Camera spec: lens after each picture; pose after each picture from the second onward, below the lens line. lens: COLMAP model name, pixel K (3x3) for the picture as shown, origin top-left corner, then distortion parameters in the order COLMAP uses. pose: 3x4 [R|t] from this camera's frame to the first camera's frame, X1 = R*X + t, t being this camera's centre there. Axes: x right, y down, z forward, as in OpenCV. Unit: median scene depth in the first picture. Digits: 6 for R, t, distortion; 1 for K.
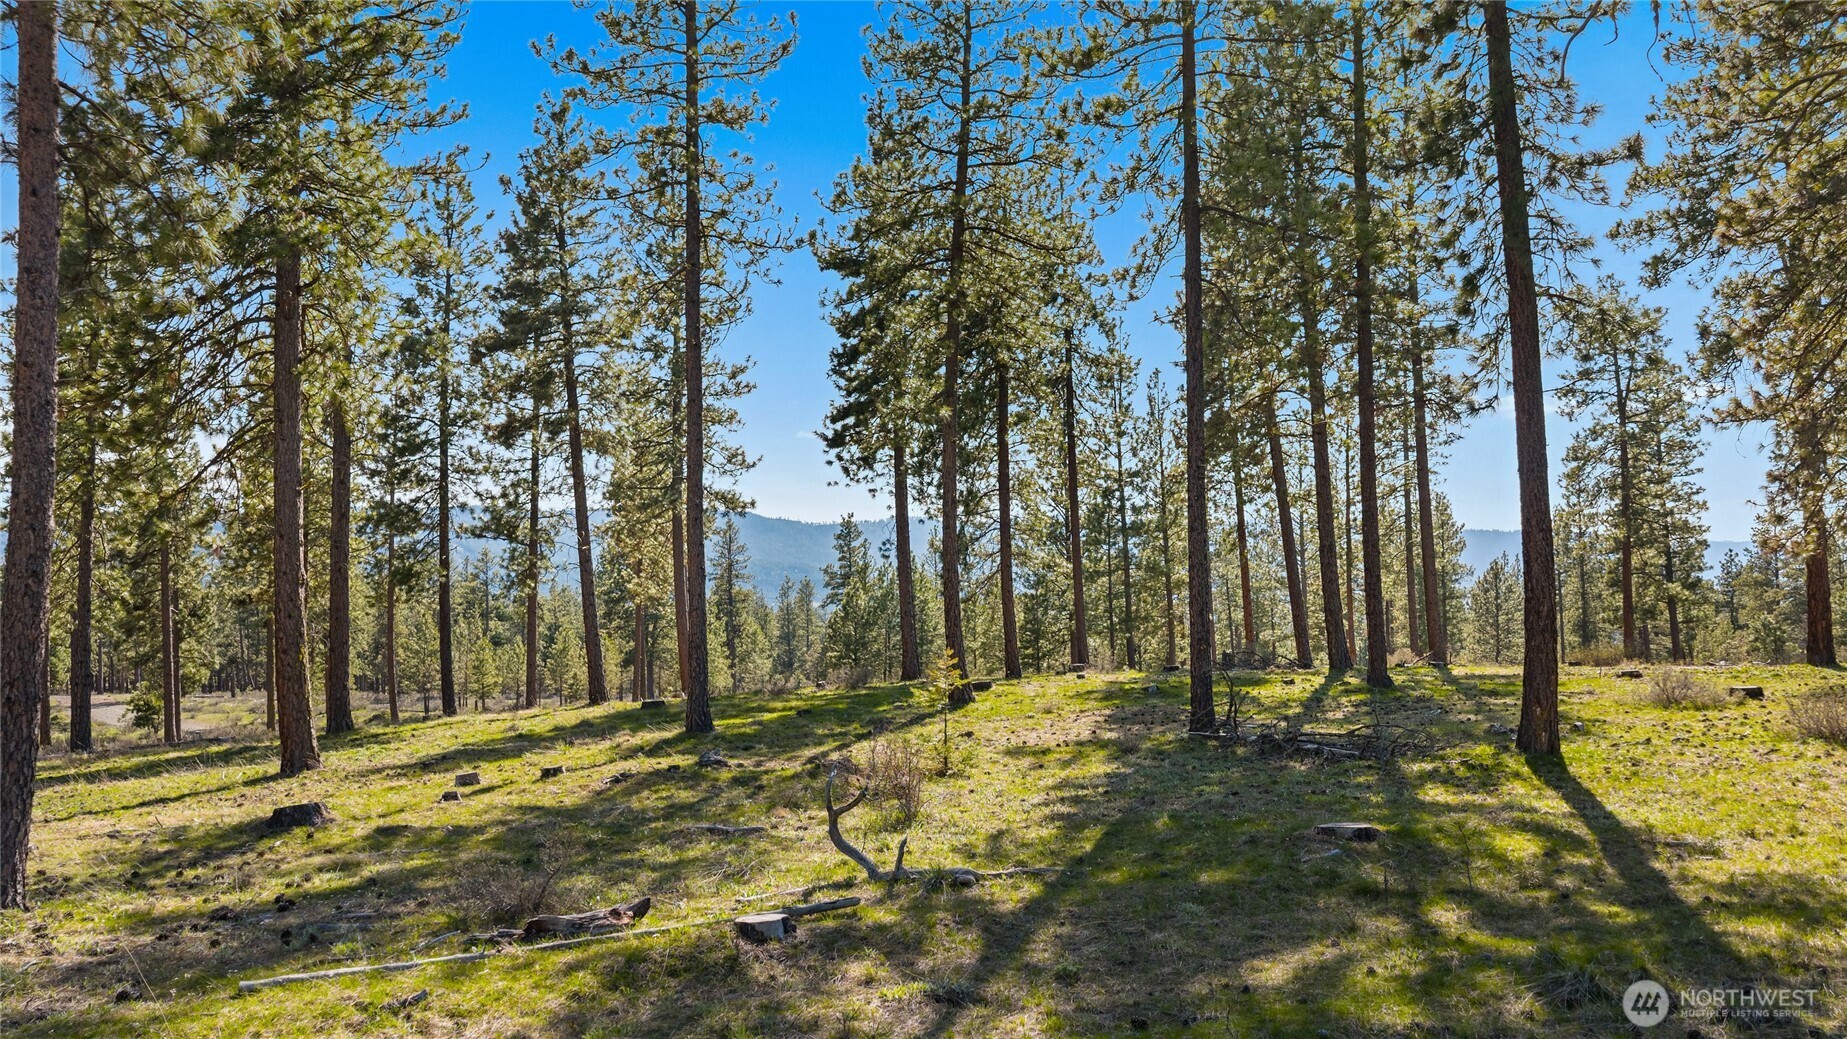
lens RADIAL K [[1516.3, 0, 923.5], [0, 1516.3, 519.5], [0, 0, 1]] dist [0.003396, -0.005948]
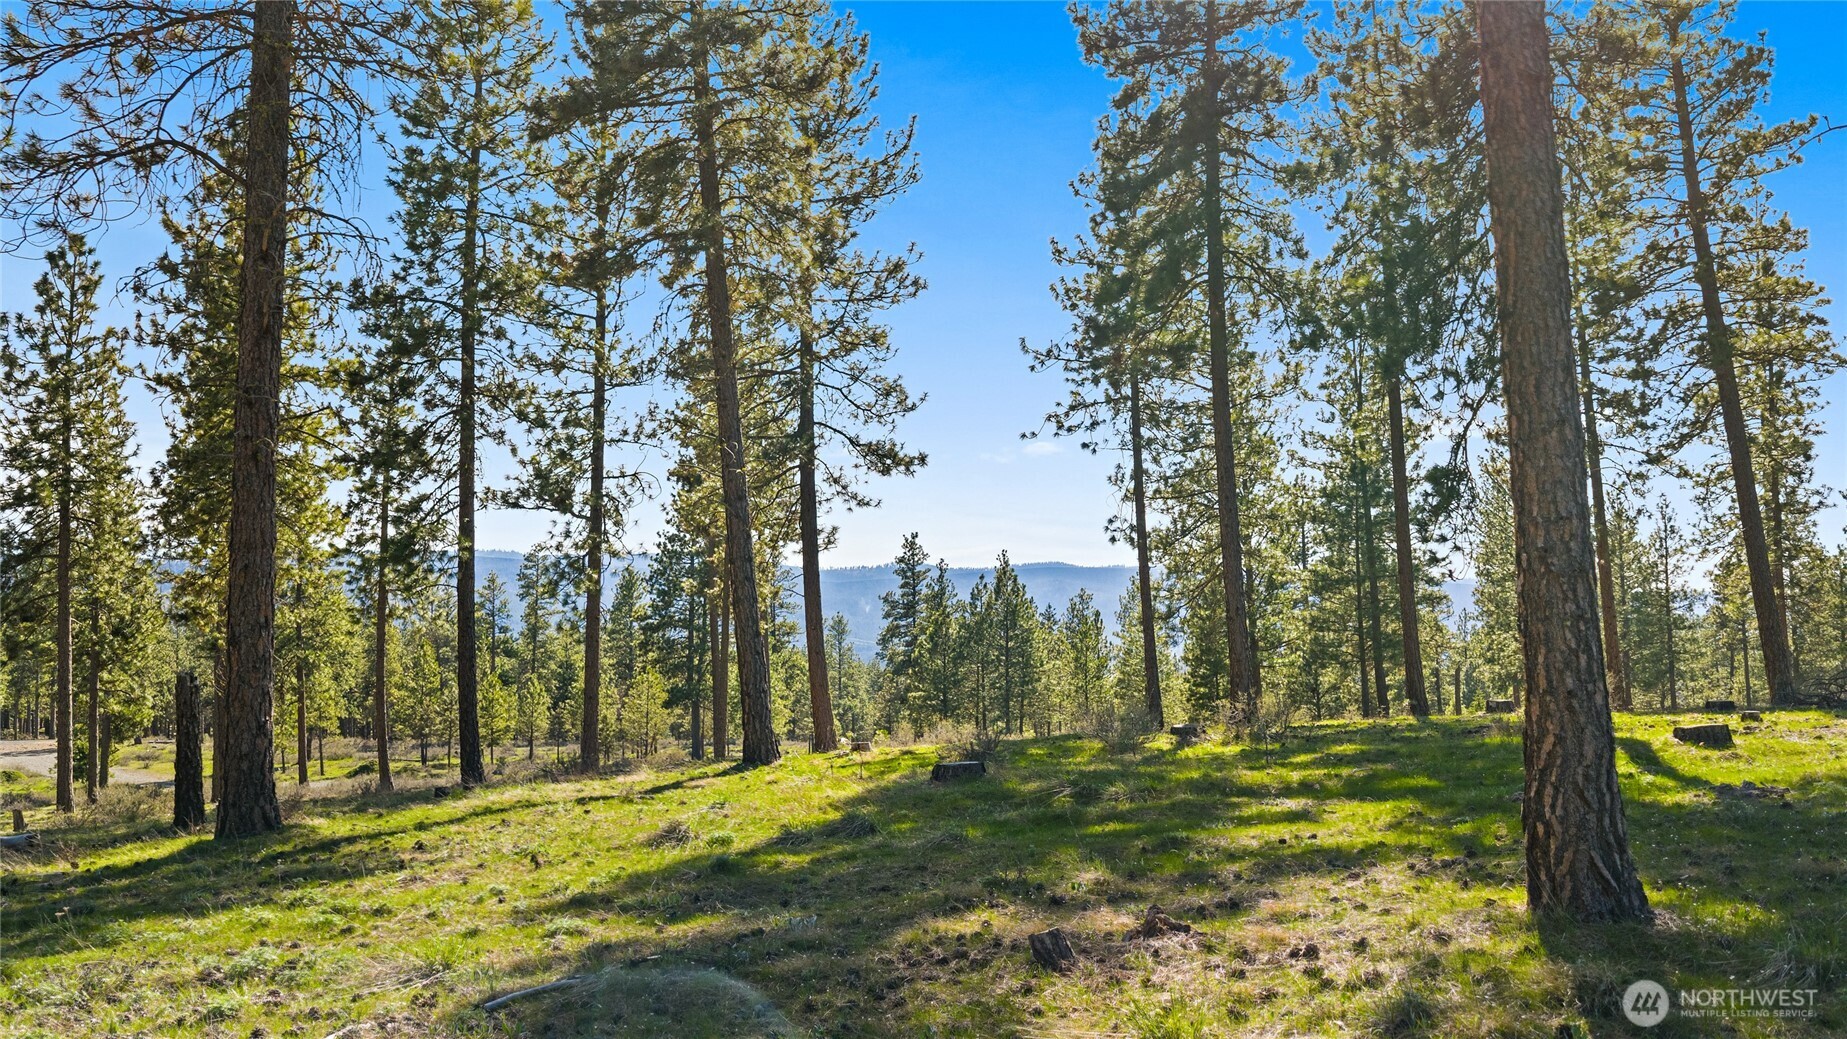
lens RADIAL K [[1516.3, 0, 923.5], [0, 1516.3, 519.5], [0, 0, 1]] dist [0.003396, -0.005948]
pose [[0.999987, 0.004299, 0.002612, -0.113642], [-0.004217, 0.999513, -0.030923, 0.037272], [-0.002744, 0.030911, 0.999518, 0.329604]]
